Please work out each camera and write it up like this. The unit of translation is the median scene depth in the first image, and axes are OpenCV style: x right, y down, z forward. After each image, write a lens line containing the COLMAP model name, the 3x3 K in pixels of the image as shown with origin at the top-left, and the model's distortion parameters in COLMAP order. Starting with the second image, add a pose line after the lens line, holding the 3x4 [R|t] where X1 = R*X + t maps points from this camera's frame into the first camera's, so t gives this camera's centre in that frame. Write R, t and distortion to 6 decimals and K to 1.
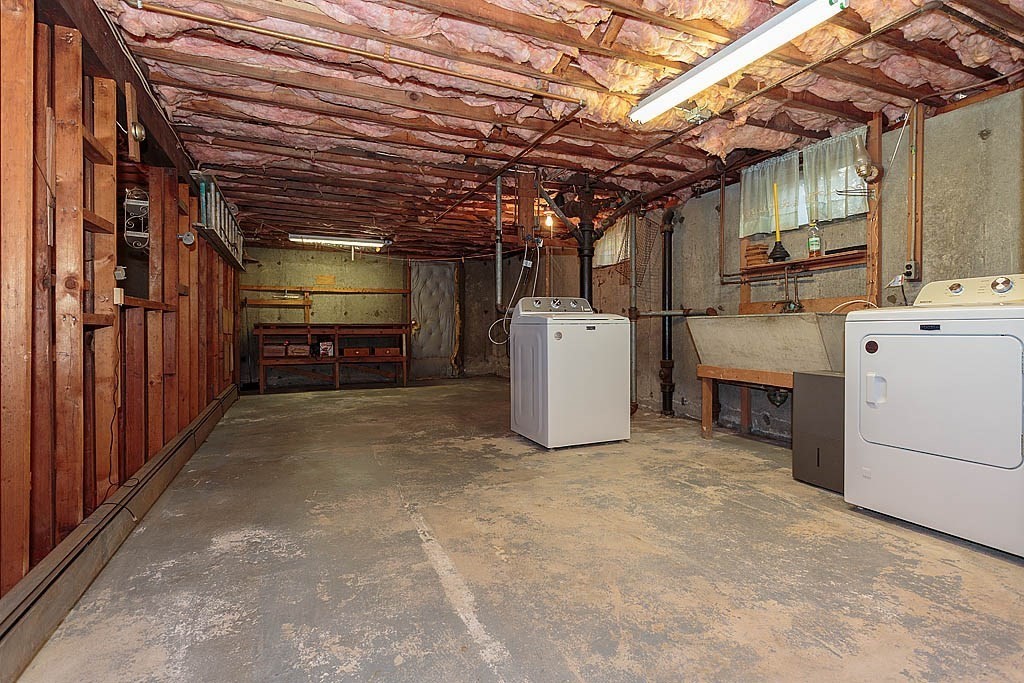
lens RADIAL K [[533.2, 0, 533.9], [0, 533.2, 340.4], [0, 0, 1]] dist [0.001454, 0.001507]
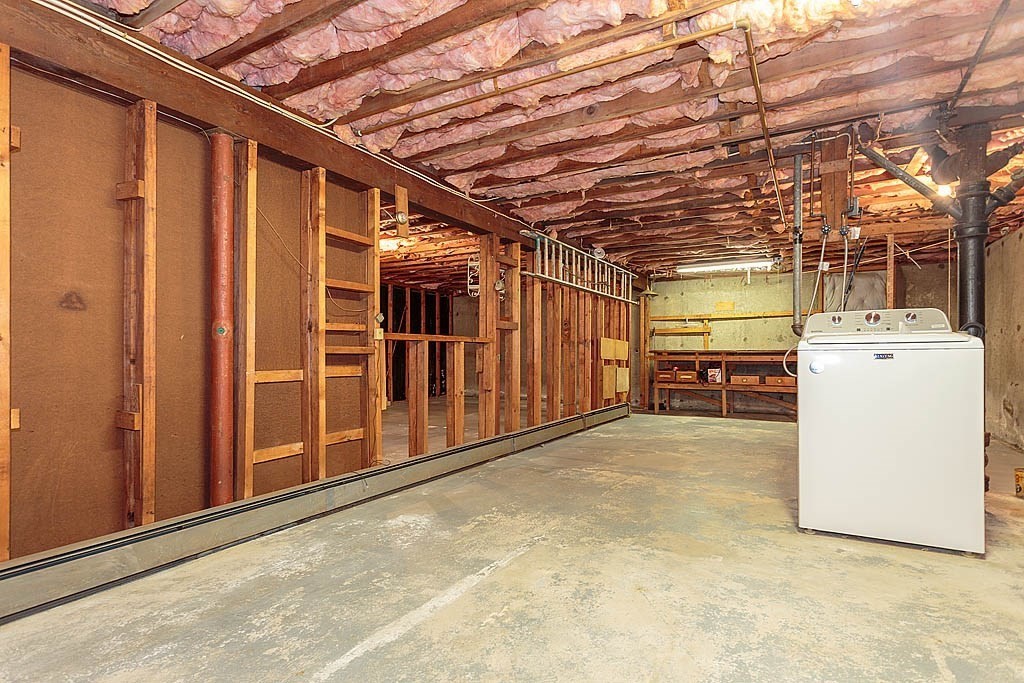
lens RADIAL K [[505.0, 0, 511.9], [0, 505.0, 365.6], [0, 0, 1]] dist [0.001652, 0.001785]
pose [[0.576678, 0.019287, -0.816744, 0.445414], [-0.018877, 0.999769, 0.010280, -0.013476], [0.816754, 0.009489, 0.576909, 0.389044]]
